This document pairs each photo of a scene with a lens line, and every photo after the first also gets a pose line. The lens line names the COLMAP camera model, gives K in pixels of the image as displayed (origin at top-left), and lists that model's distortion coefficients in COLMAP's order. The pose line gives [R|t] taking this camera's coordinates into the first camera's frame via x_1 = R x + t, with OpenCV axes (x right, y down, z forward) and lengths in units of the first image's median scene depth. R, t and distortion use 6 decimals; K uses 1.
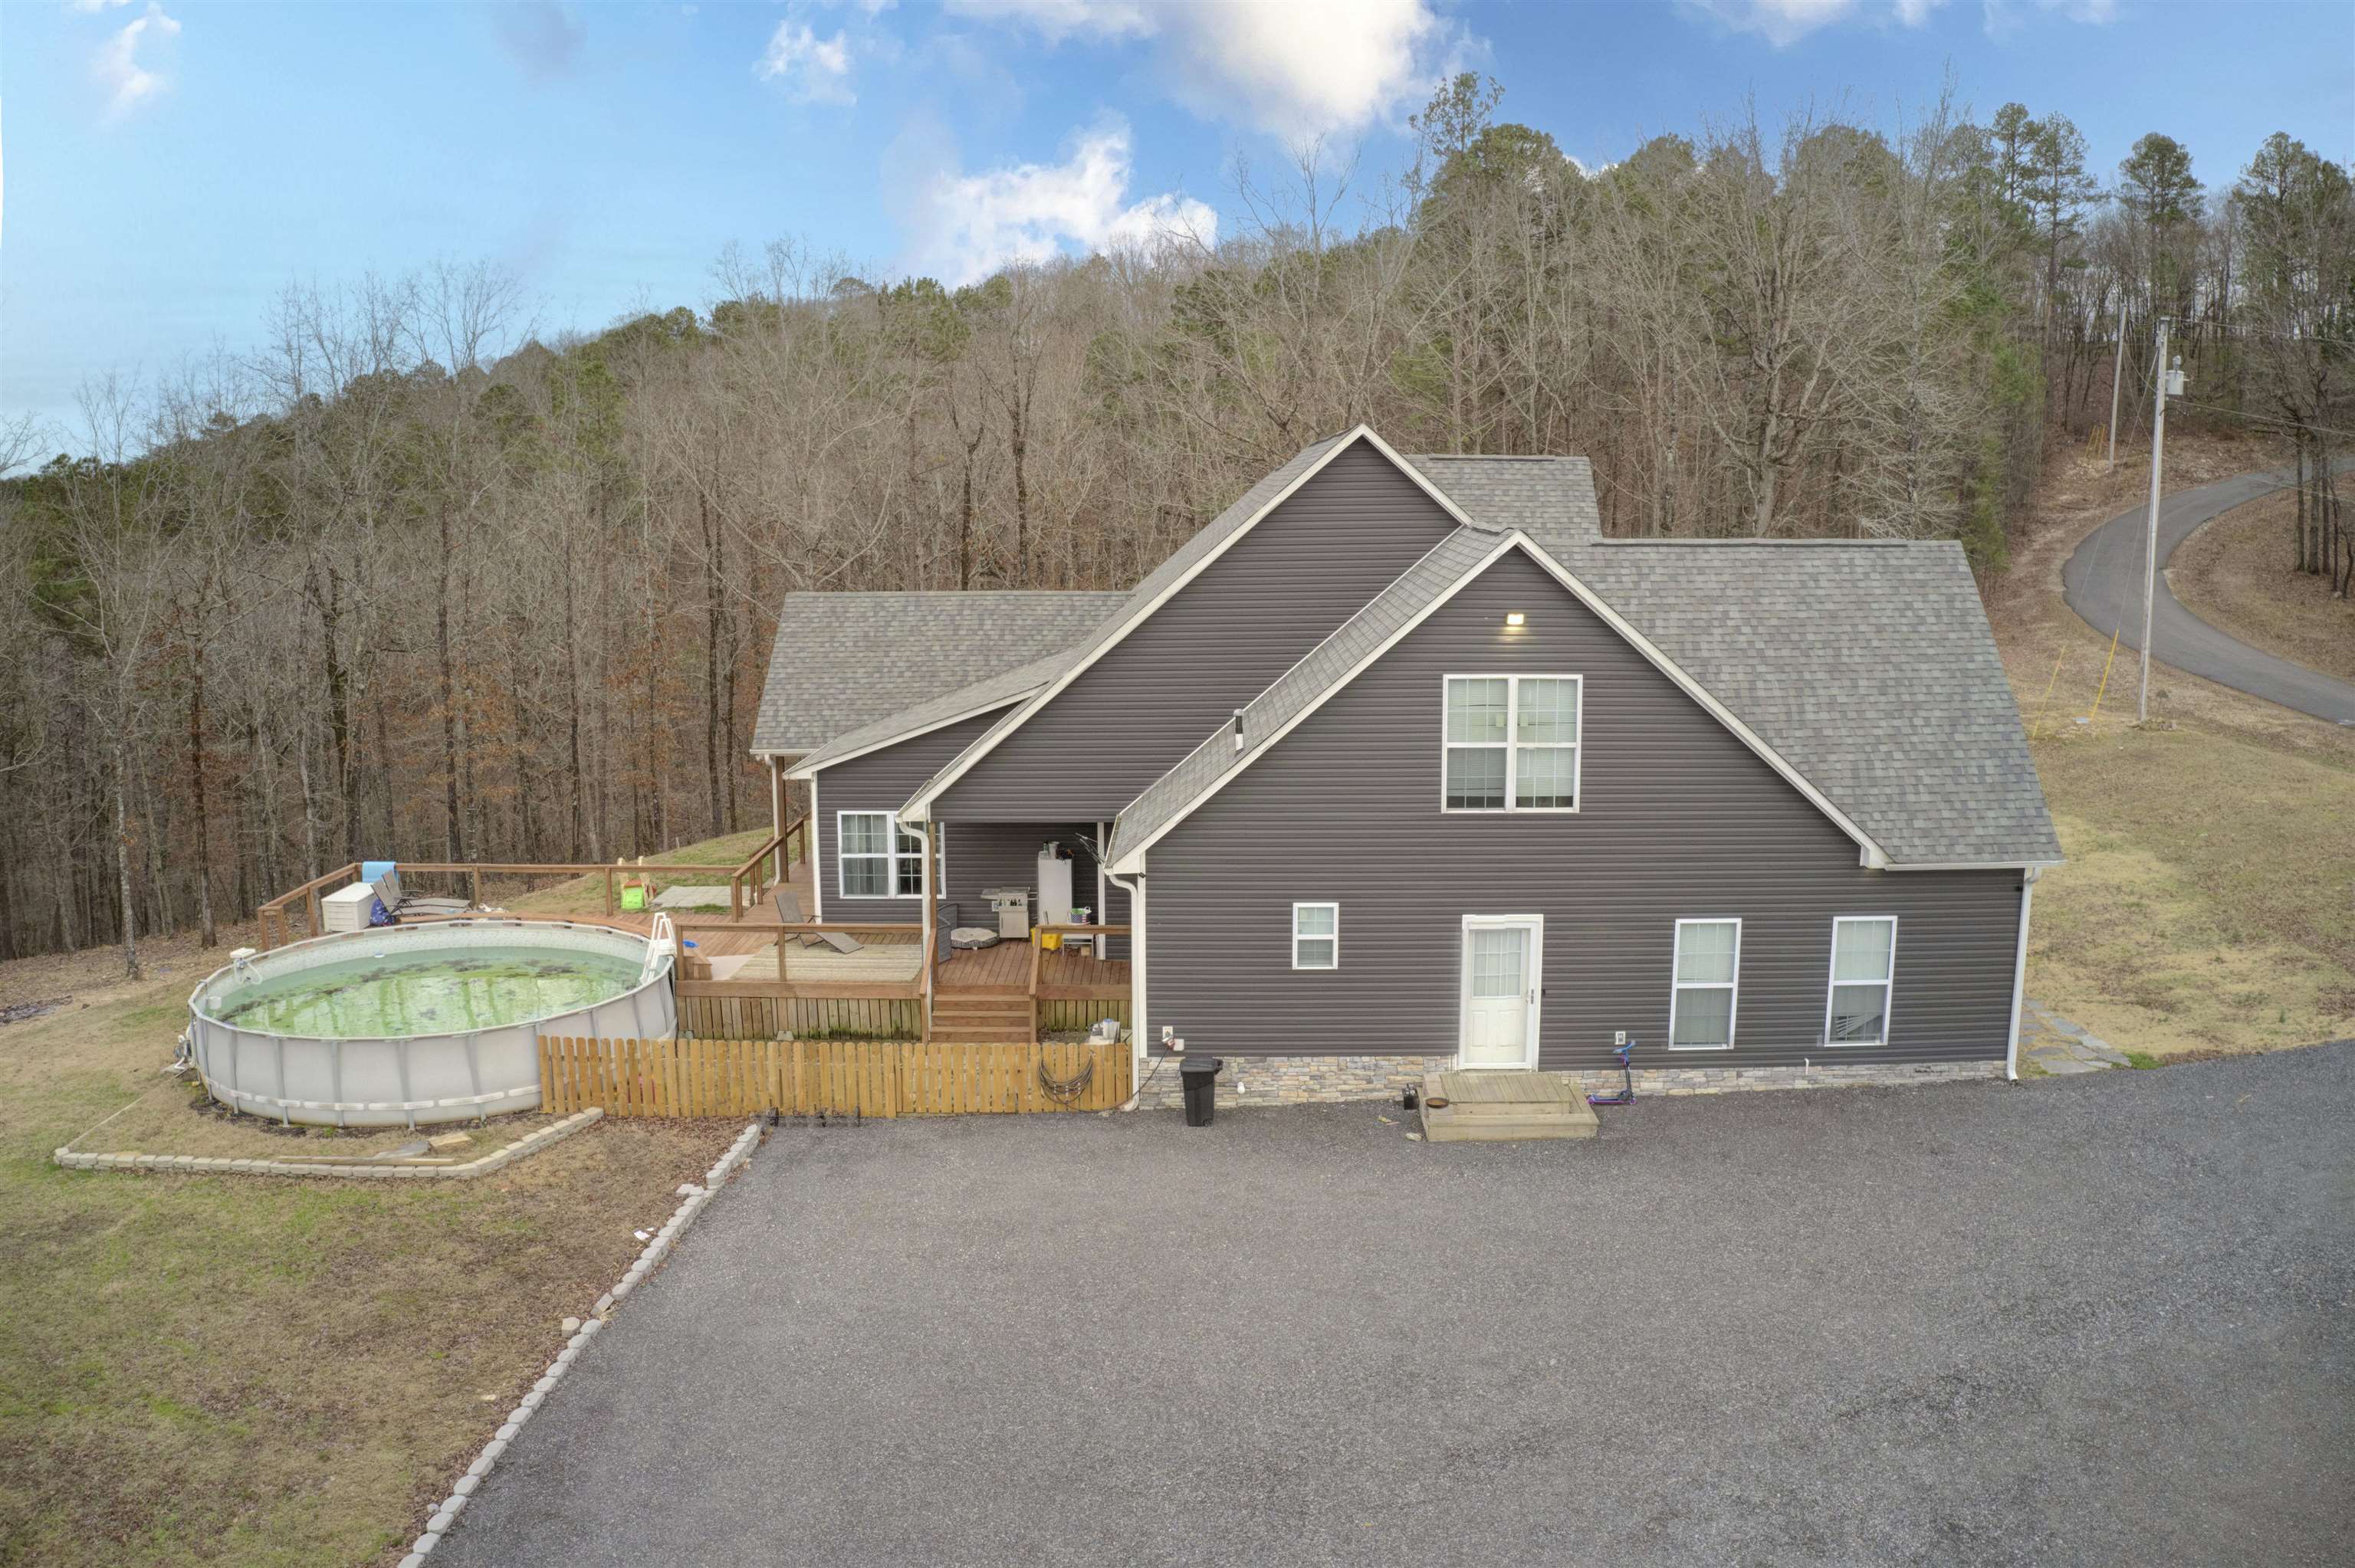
lens RADIAL K [[1862.8, 0, 1182.0], [0, 1862.8, 759.5], [0, 0, 1]] dist [-0.196486, 0.012708]
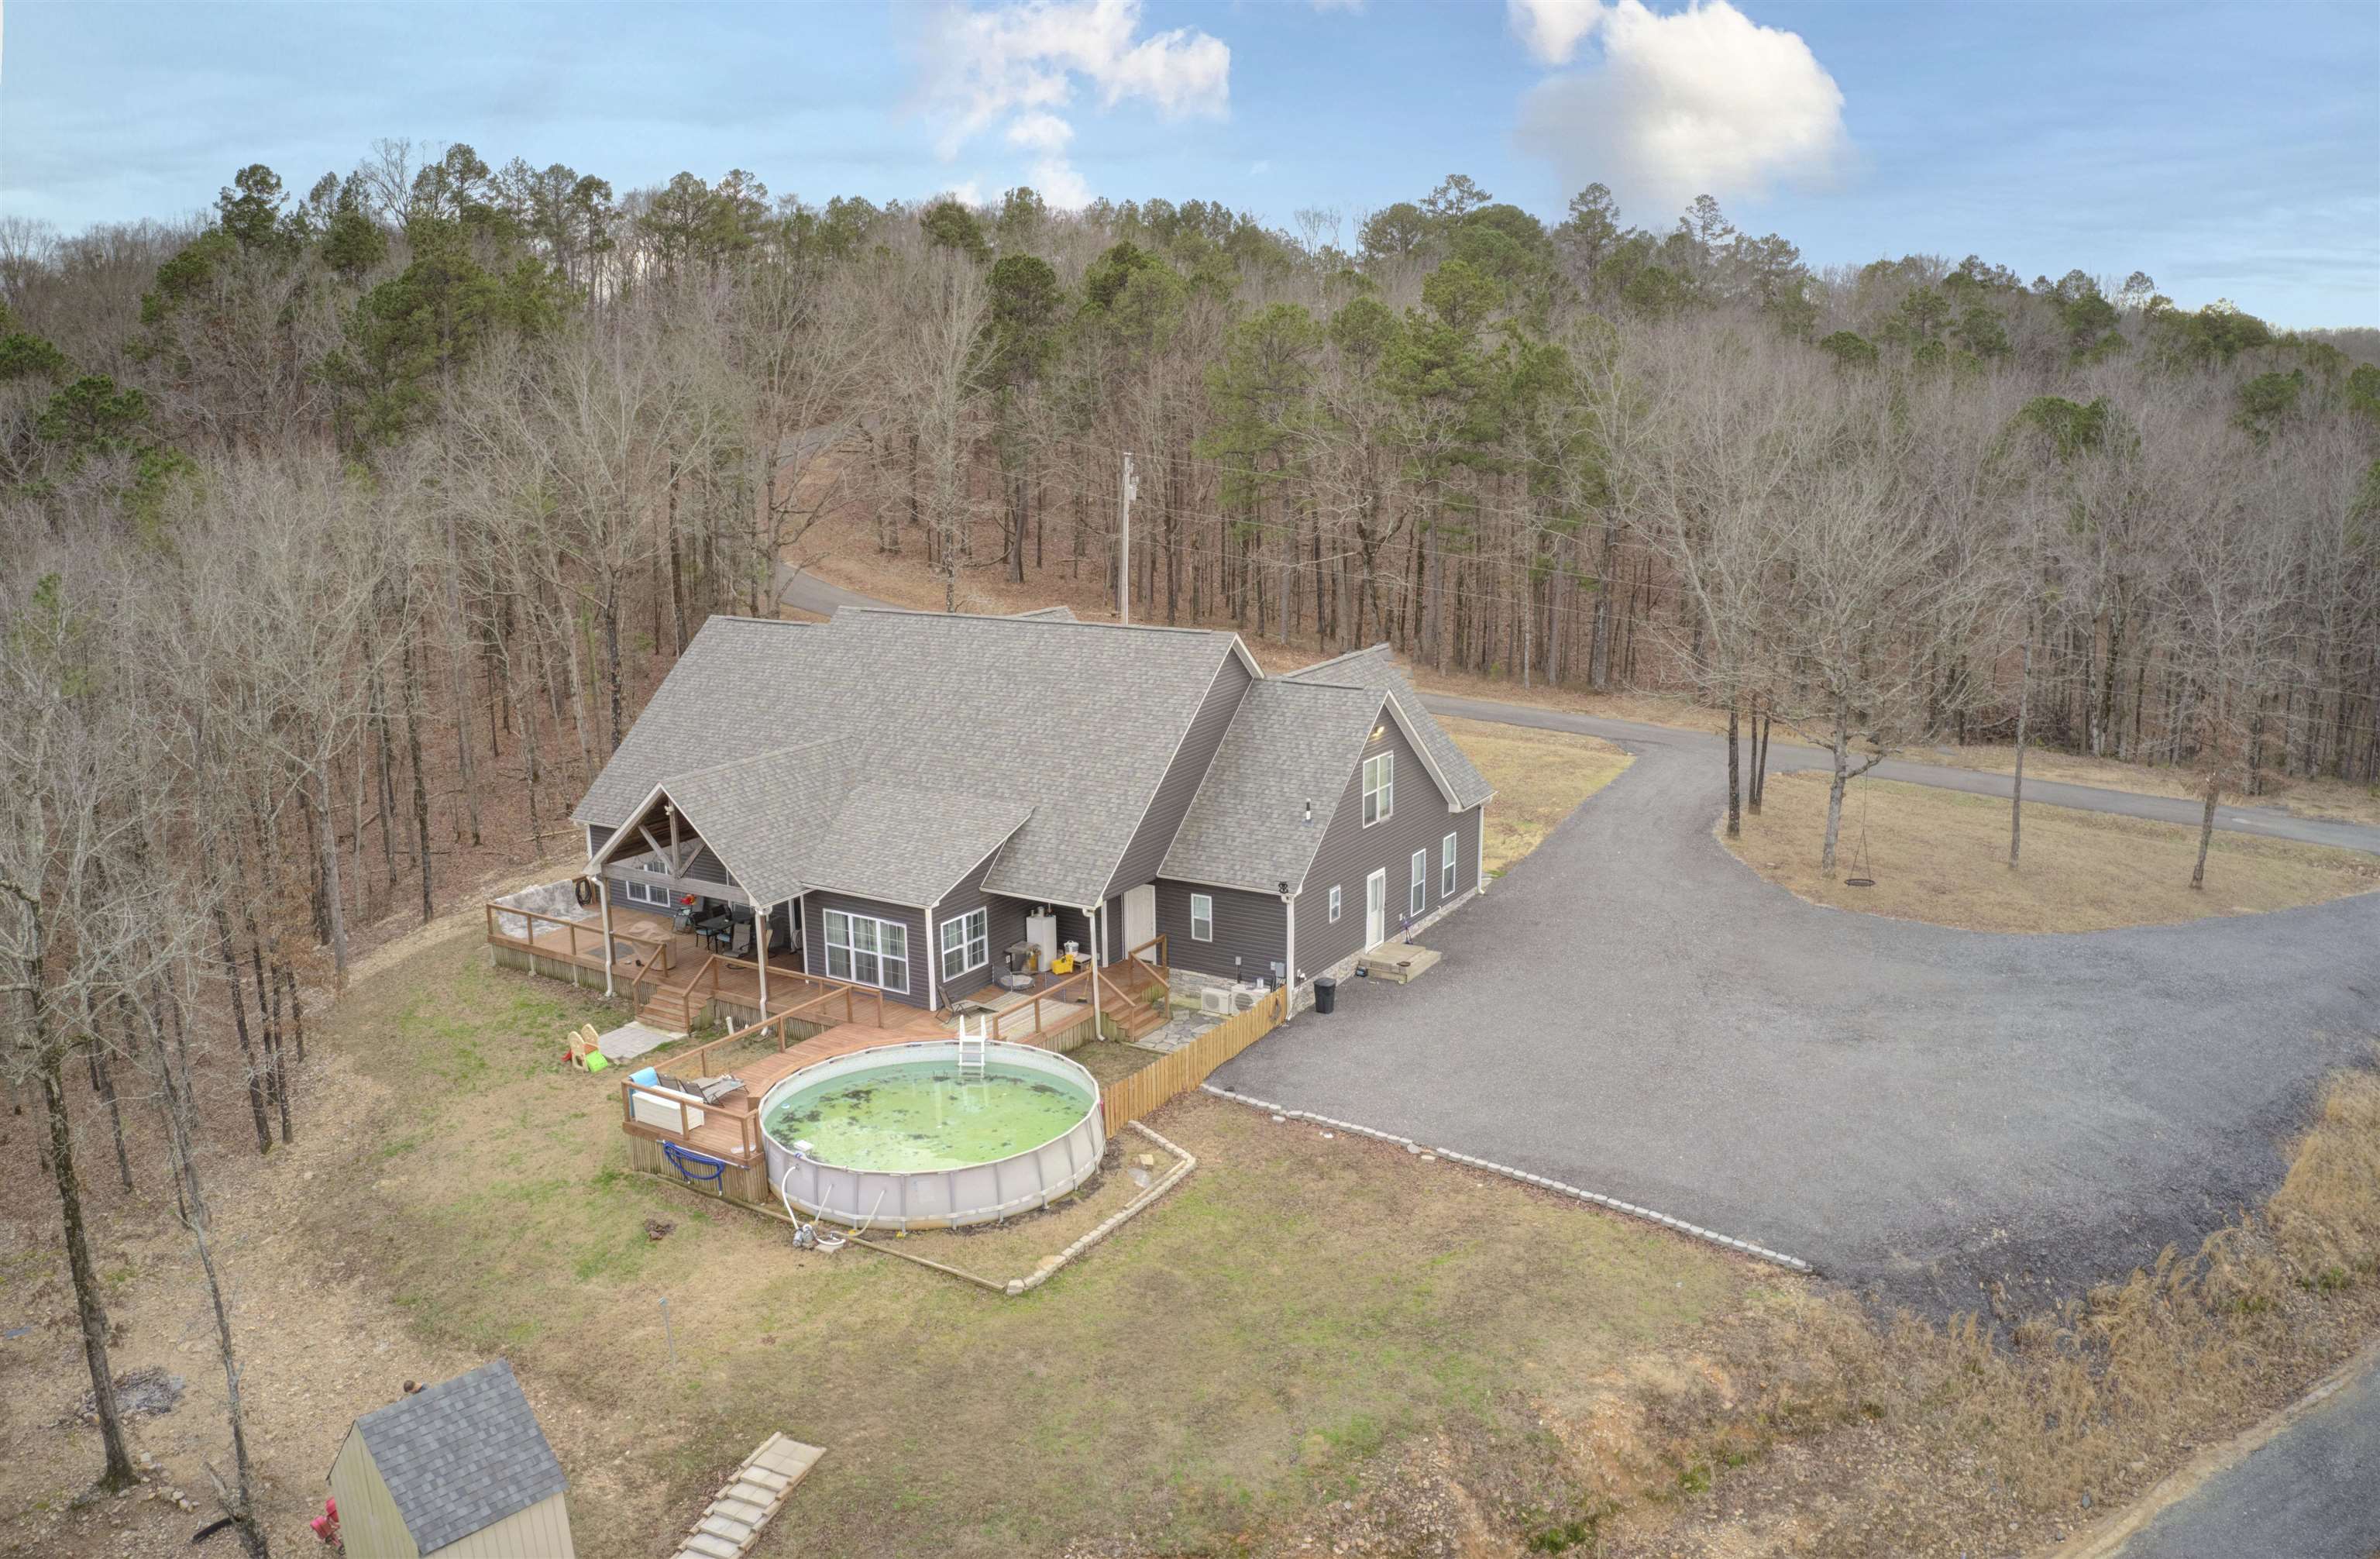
lens RADIAL K [[1891.5, 0, 1190.0], [0, 1891.5, 779.5], [0, 0, 1]] dist [-0.186696, -0.000941]
pose [[0.496932, -0.182572, 0.848367, -1.697752], [0.134229, 0.982024, 0.132711, -0.324502], [-0.857346, 0.047928, 0.512505, 0.097970]]
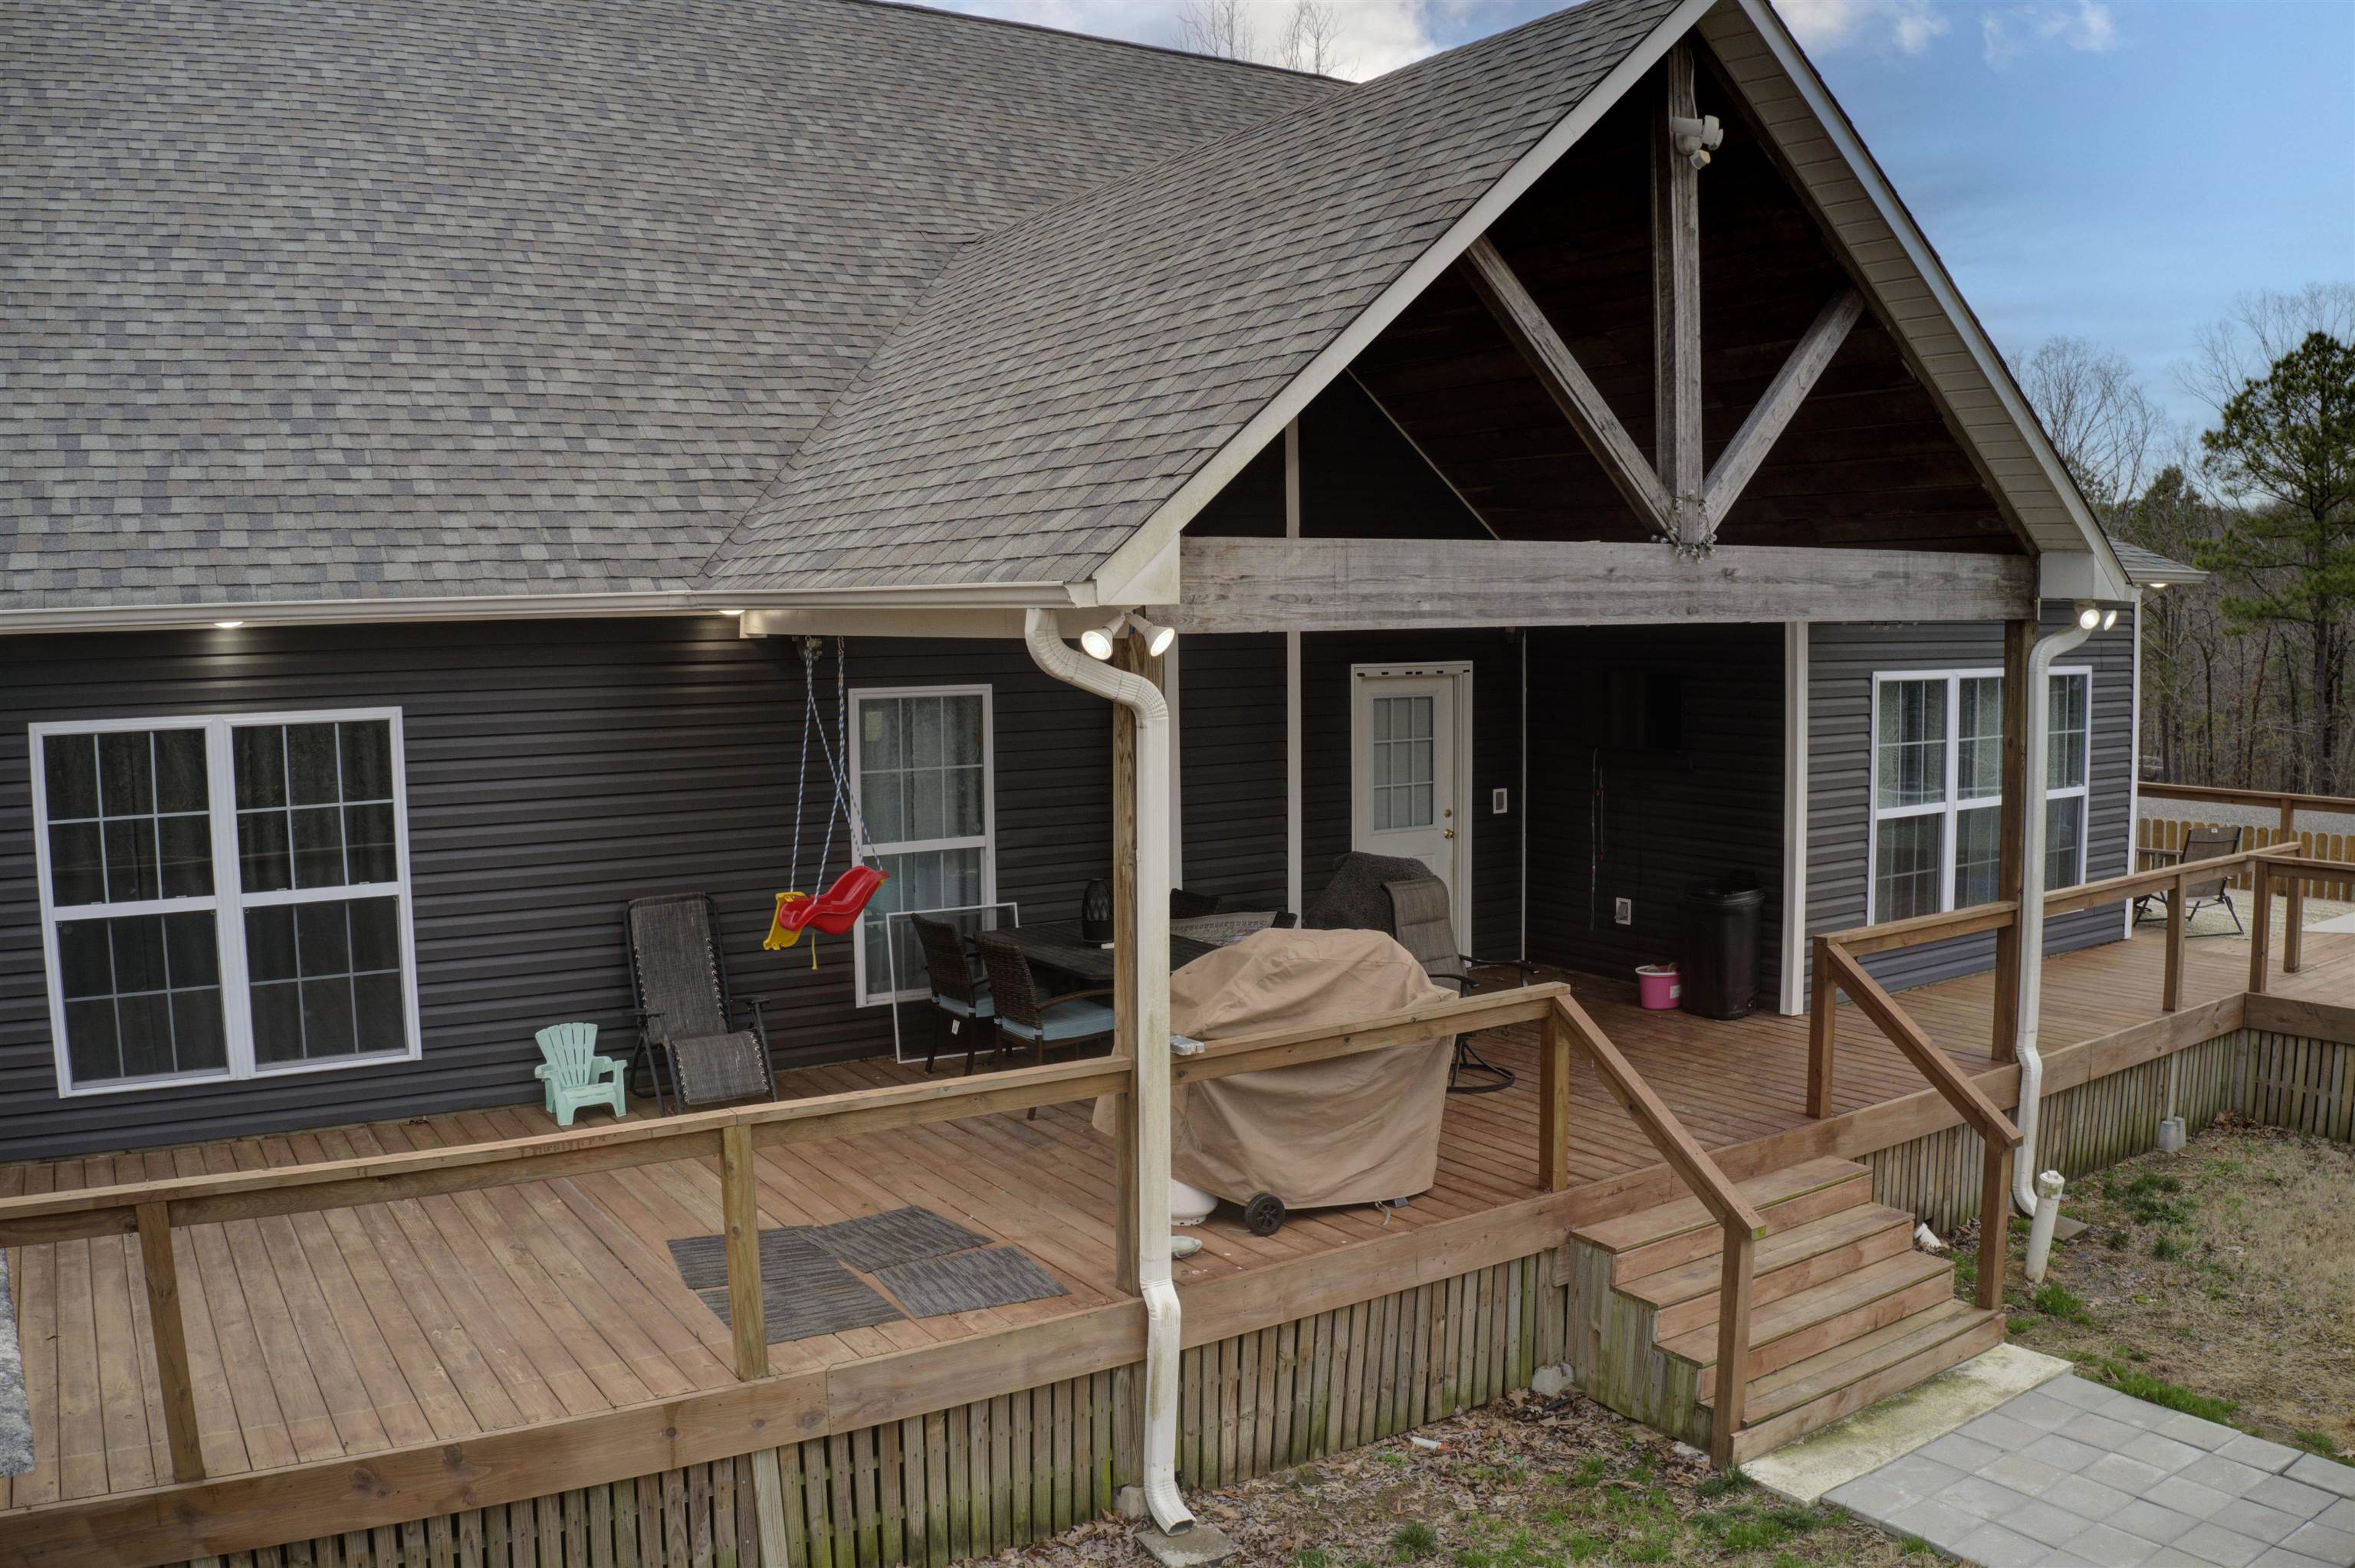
lens RADIAL K [[1862.8, 0, 1182.0], [0, 1862.8, 759.5], [0, 0, 1]] dist [-0.196486, 0.012708]
pose [[-0.567703, -0.051598, 0.821615, -0.538876], [0.135744, 0.978505, 0.155245, -0.059598], [-0.811965, 0.199663, -0.548496, 1.849680]]
